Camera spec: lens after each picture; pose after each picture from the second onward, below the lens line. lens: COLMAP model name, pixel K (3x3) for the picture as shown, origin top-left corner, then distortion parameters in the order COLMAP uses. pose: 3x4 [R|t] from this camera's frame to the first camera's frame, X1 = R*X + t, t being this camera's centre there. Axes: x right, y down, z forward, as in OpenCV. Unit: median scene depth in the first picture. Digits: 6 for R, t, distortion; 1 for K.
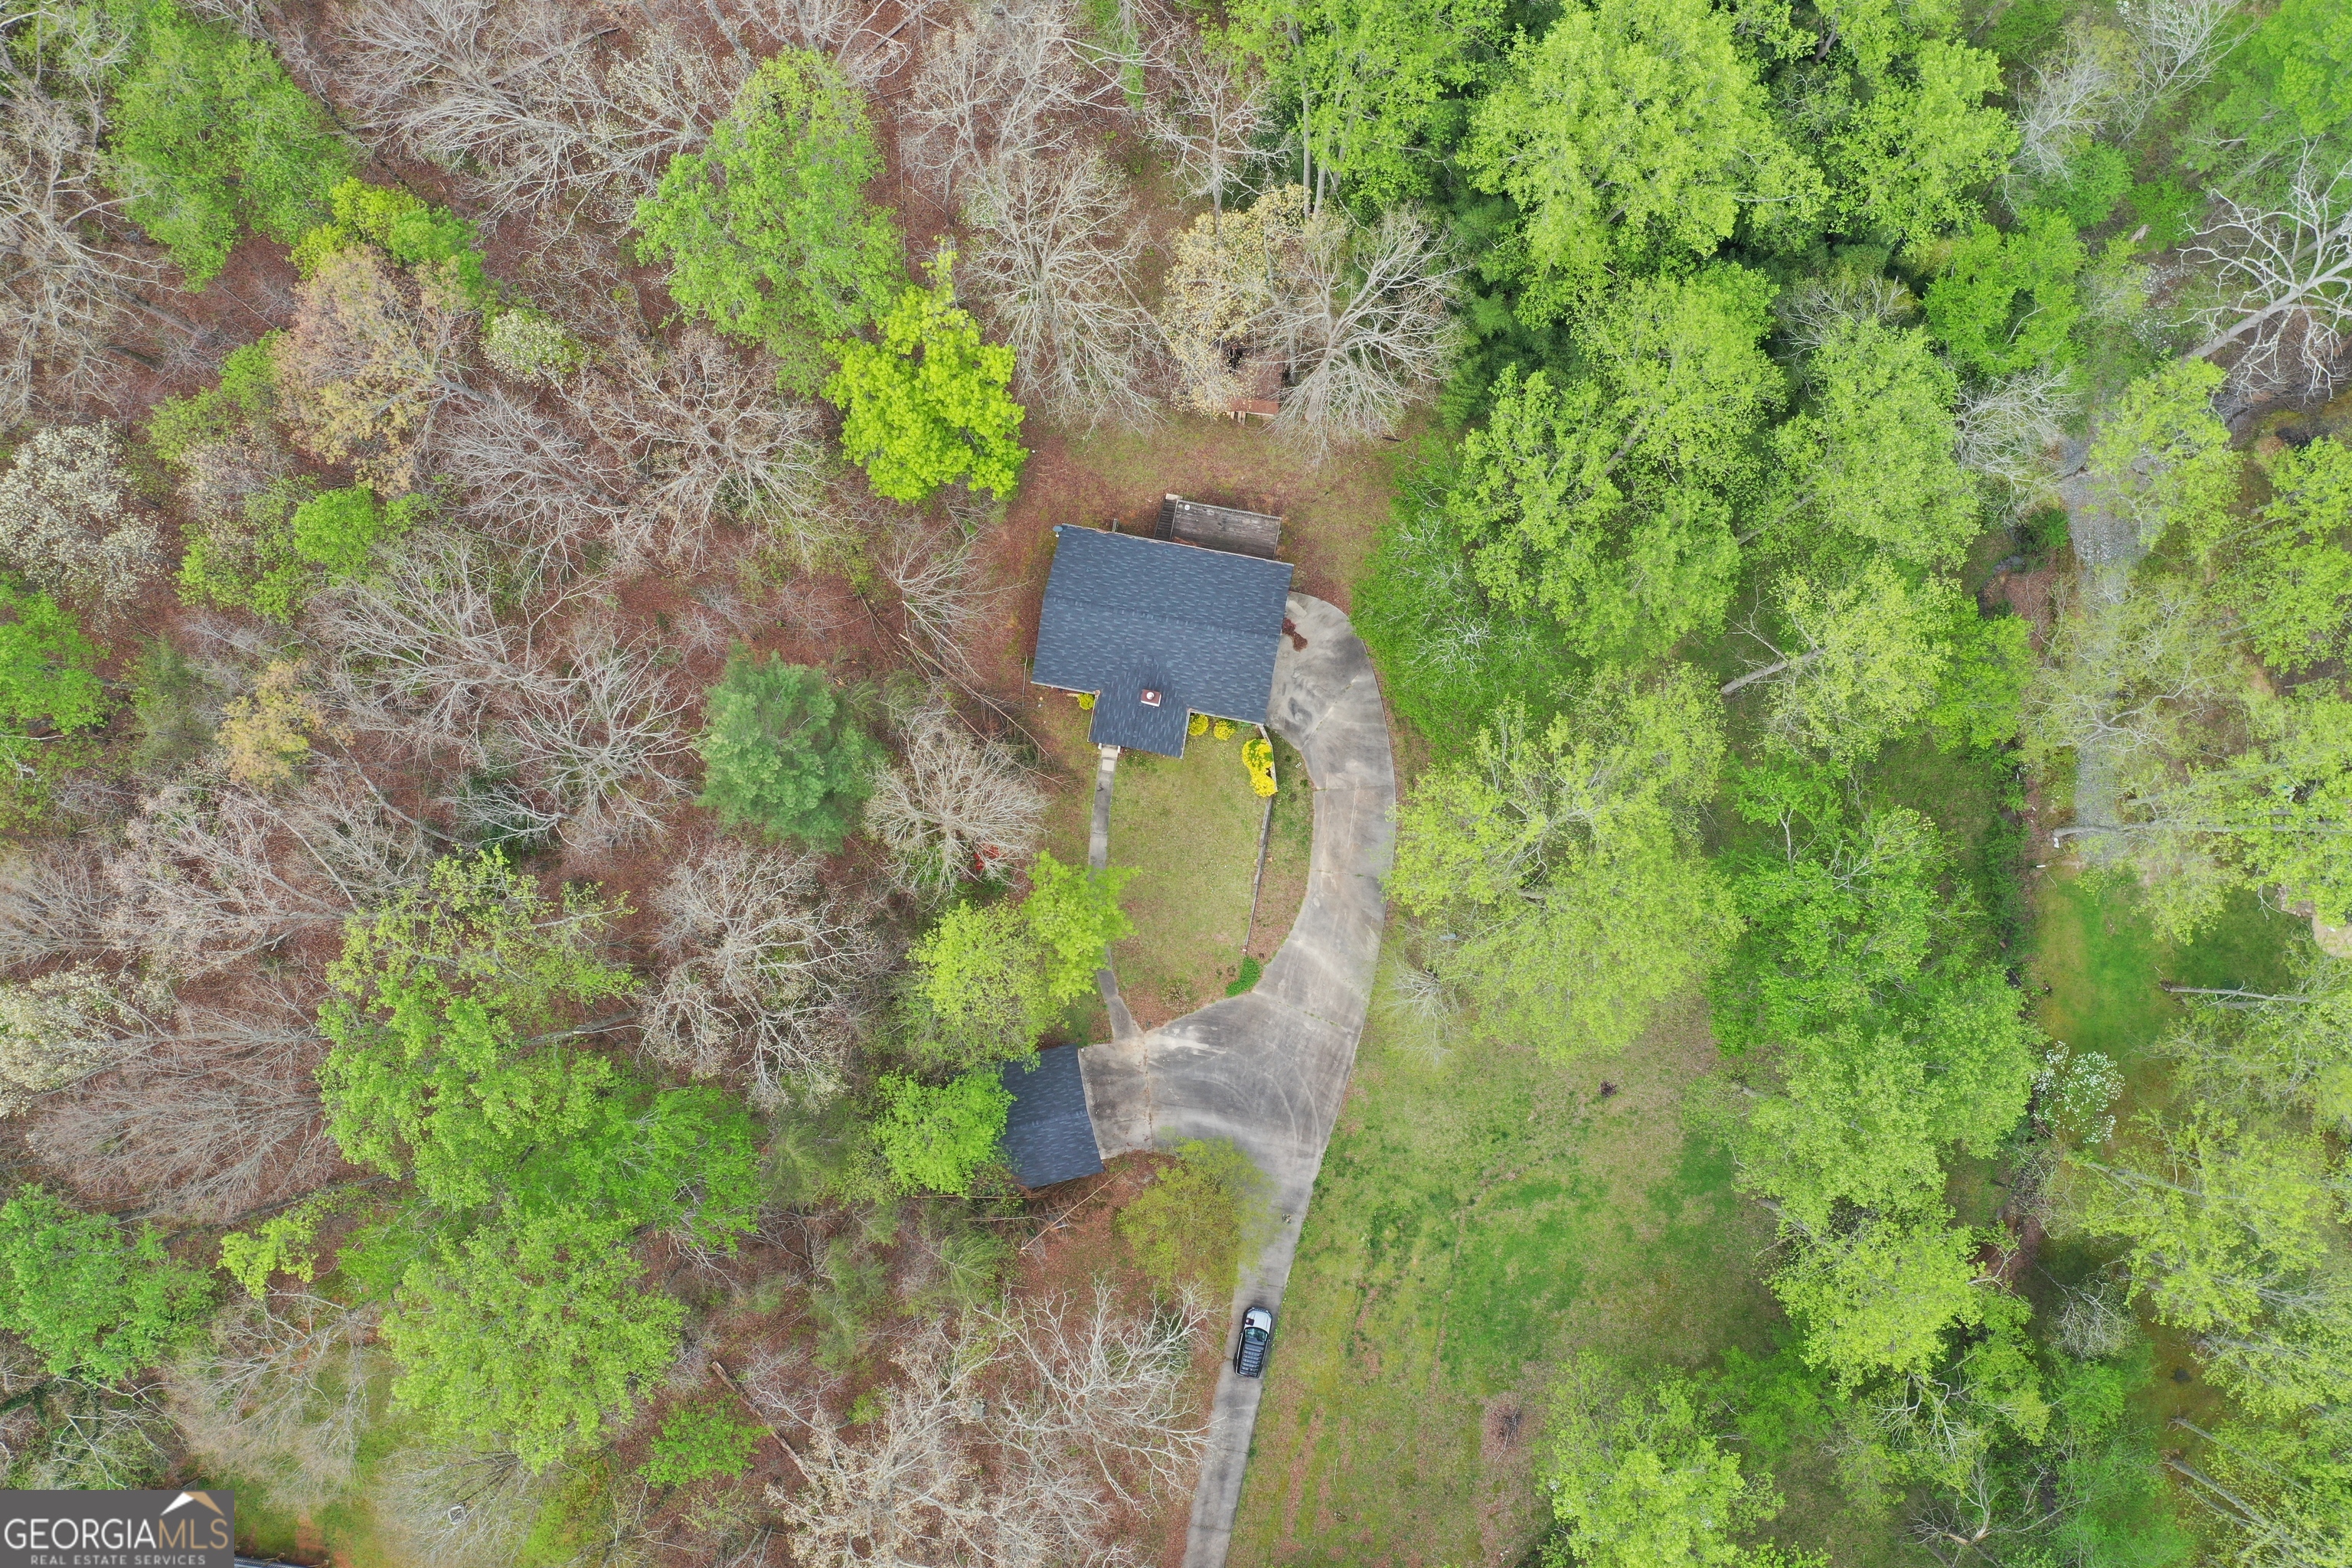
lens RADIAL K [[1857.0, 0, 1168.4], [0, 1857.0, 784.5], [0, 0, 1]] dist [0.000258, -0.008272]
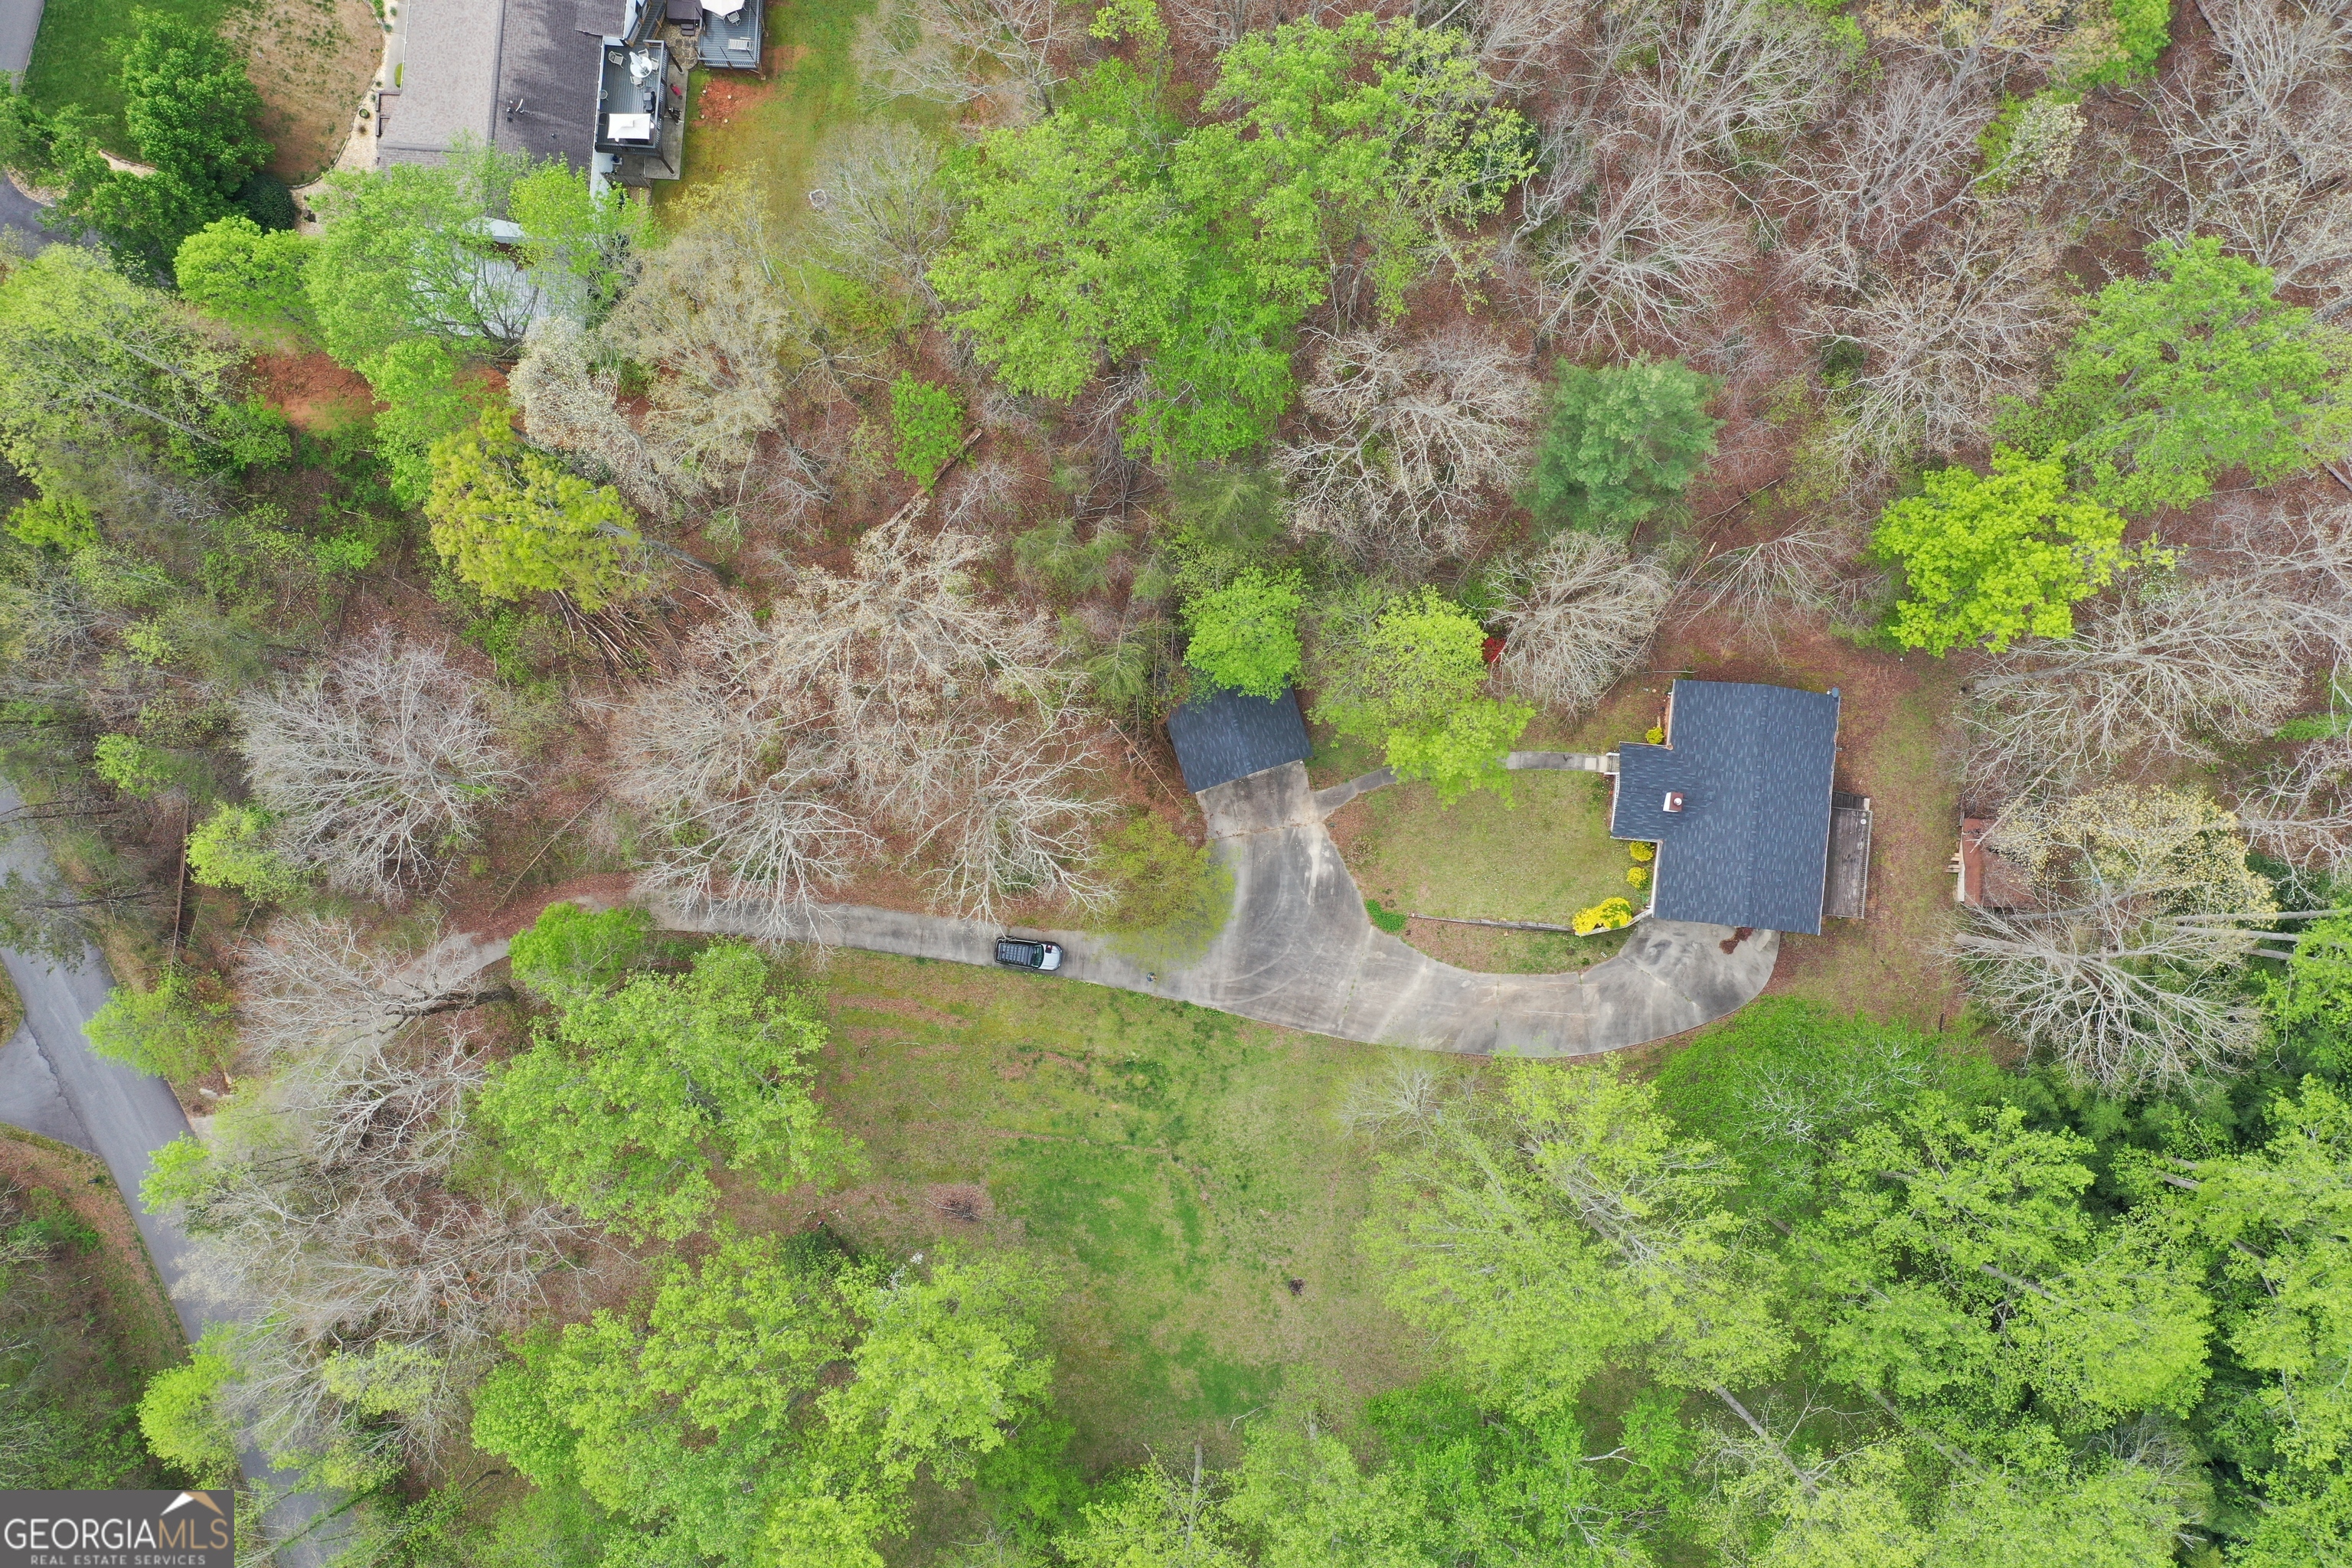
lens RADIAL K [[1857.0, 0, 1168.4], [0, 1857.0, 784.5], [0, 0, 1]] dist [0.000258, -0.008272]
pose [[0.083006, 0.996418, -0.016177, -0.025790], [-0.992638, 0.084107, 0.087151, 0.137346], [0.088199, 0.008823, 0.996064, -0.007677]]
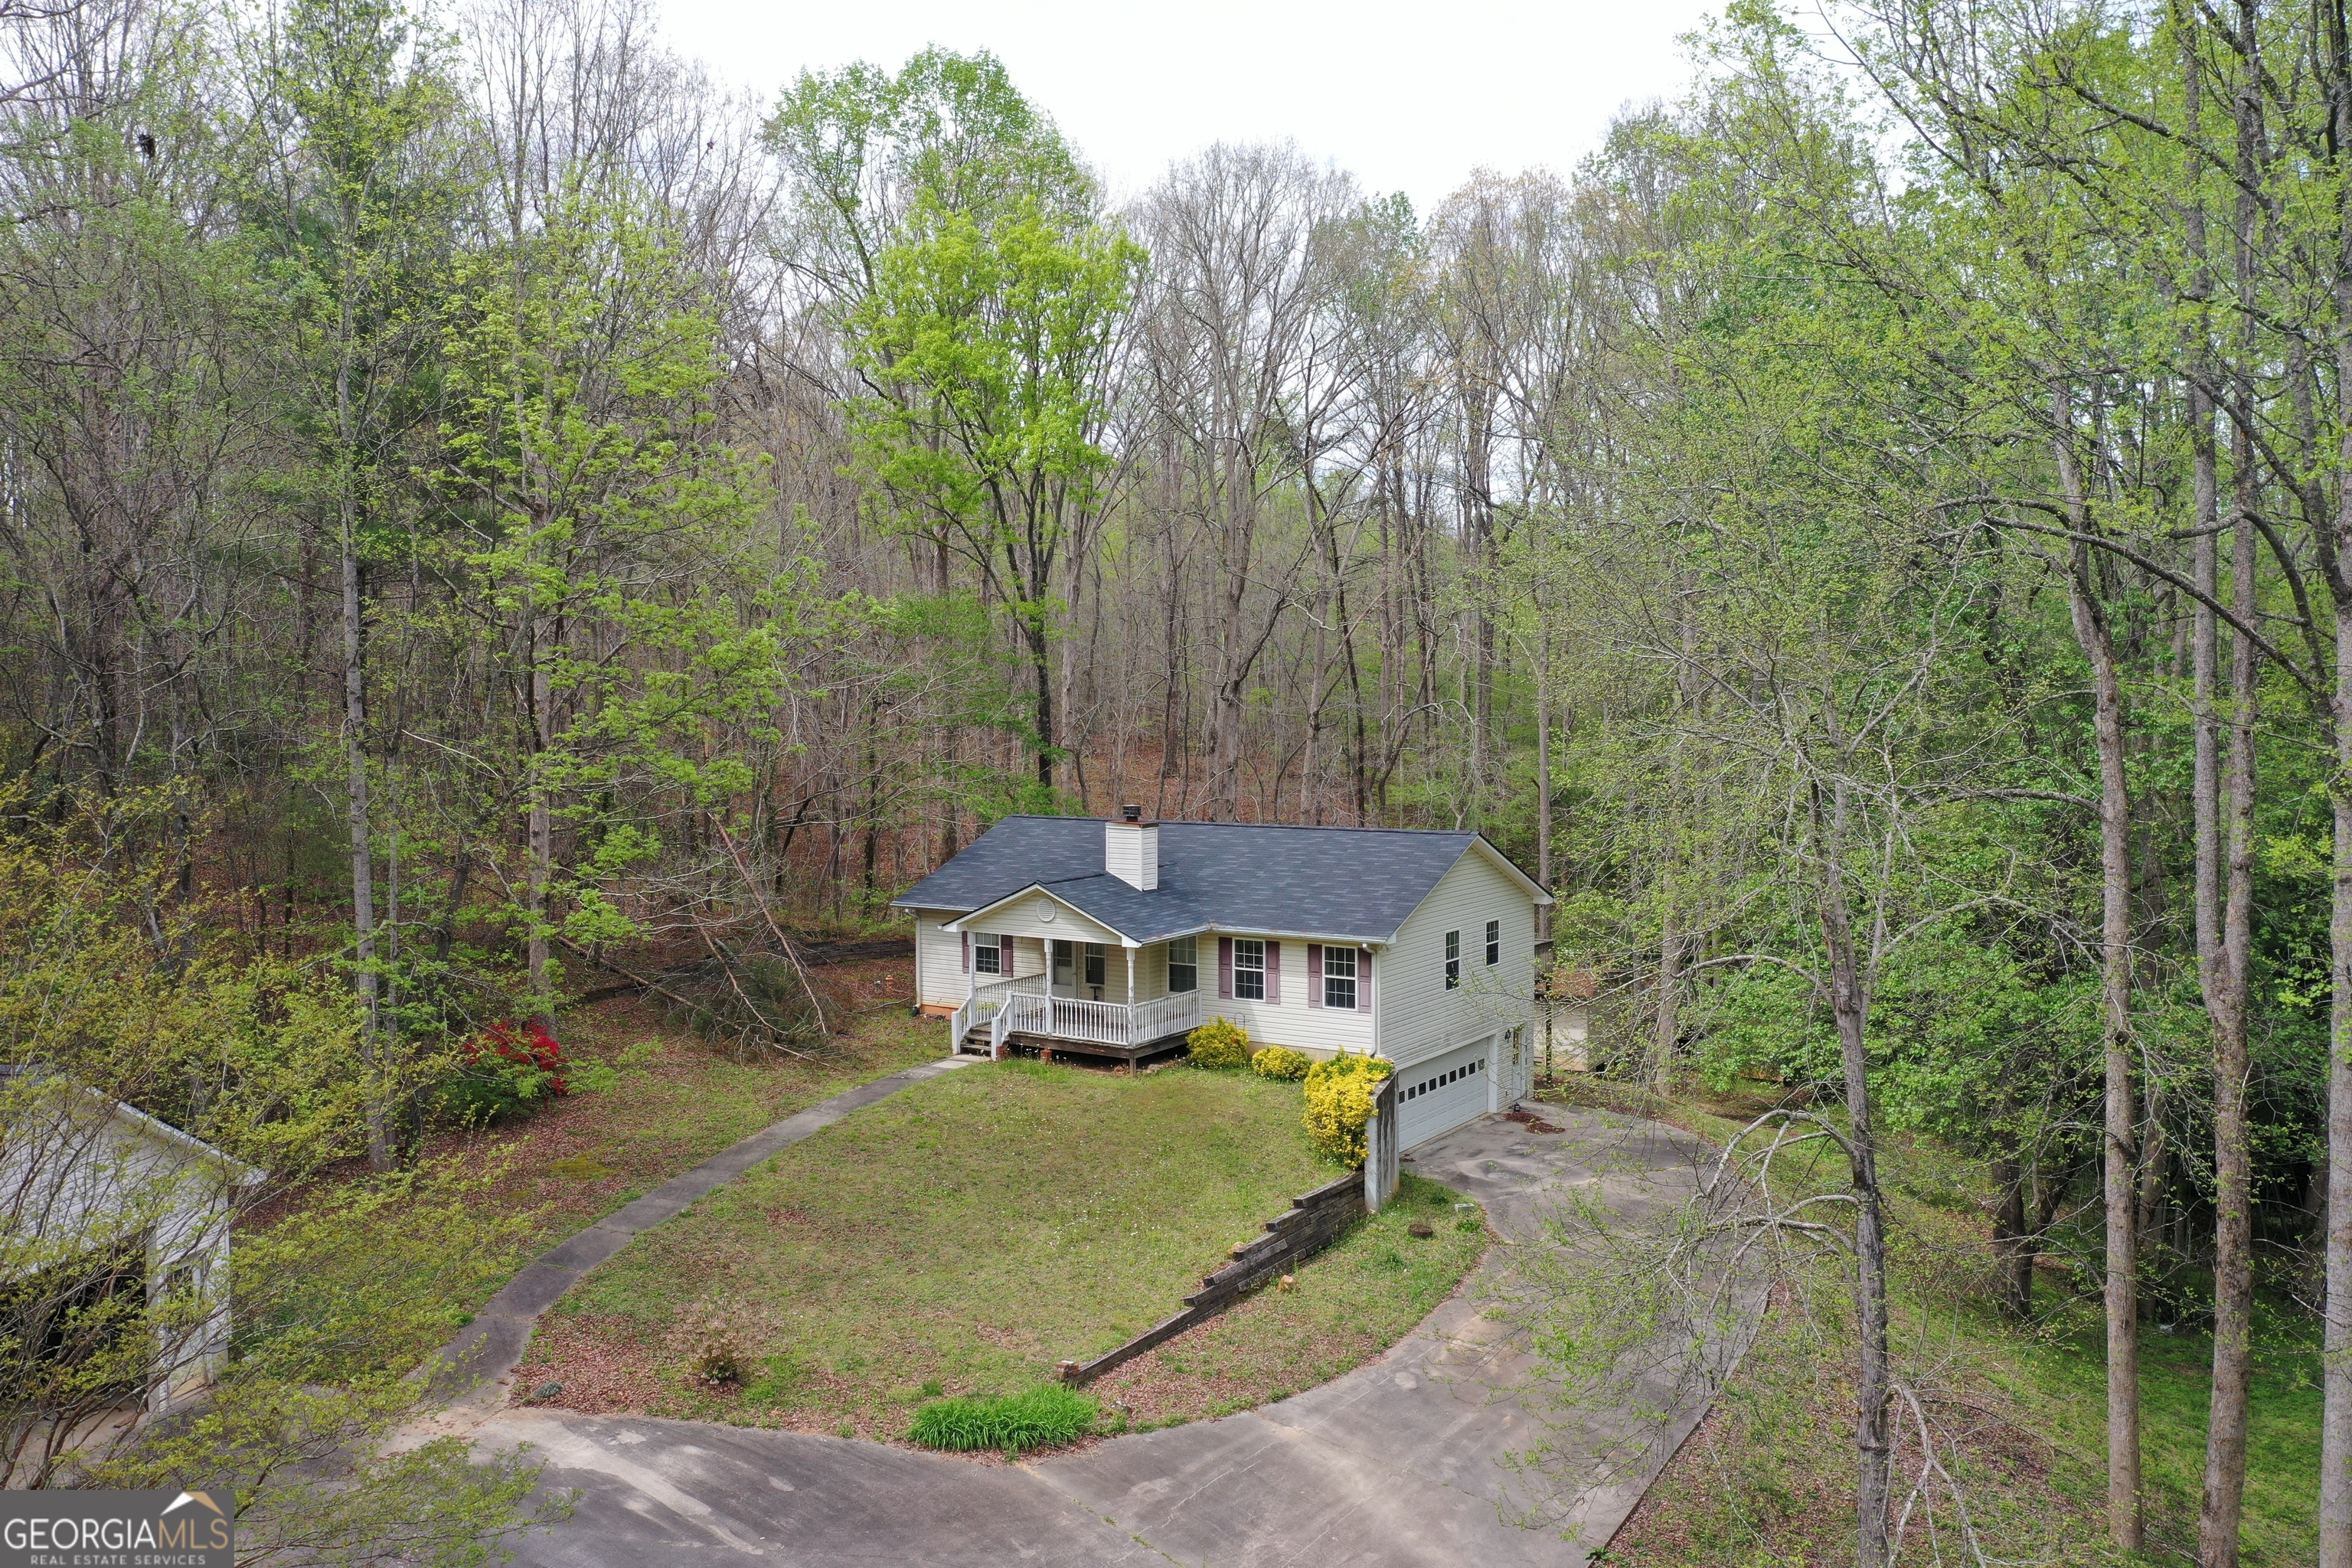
lens RADIAL K [[1857.0, 0, 1168.4], [0, 1857.0, 784.5], [0, 0, 1]] dist [0.000258, -0.008272]
pose [[0.923057, 0.055752, -0.380601, 0.154659], [-0.384565, 0.111370, -0.916355, 0.326336], [-0.008701, 0.992214, 0.124242, 0.966824]]
